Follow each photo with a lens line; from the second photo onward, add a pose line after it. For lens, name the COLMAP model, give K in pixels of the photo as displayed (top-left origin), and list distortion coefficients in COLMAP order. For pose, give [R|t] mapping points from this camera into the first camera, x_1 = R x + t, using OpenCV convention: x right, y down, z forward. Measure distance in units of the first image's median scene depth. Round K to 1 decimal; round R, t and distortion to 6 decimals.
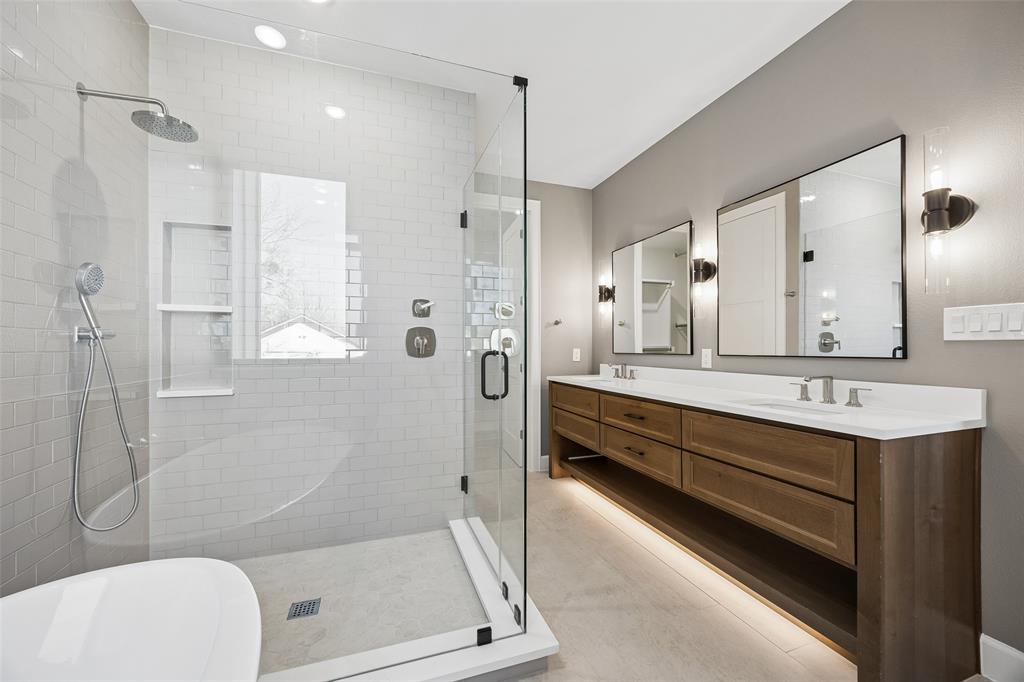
lens RADIAL K [[393.3, 0, 508.8], [0, 393.3, 346.4], [0, 0, 1]] dist [-0.003265, 0.000568]
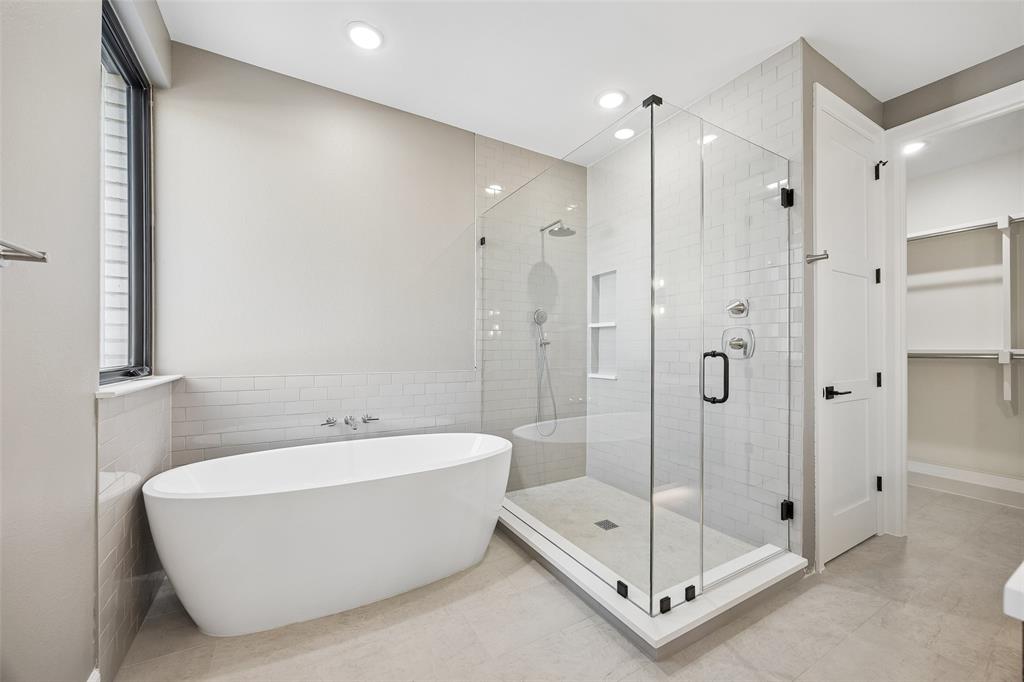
lens RADIAL K [[393.3, 0, 512.4], [0, 393.3, 350.4], [0, 0, 1]] dist [-0.003265, 0.000568]
pose [[0.193190, 0.003348, -0.981156, 0.762695], [-0.000693, 0.999994, 0.003276, 0.004619], [0.981161, 0.000047, 0.193191, 0.321417]]
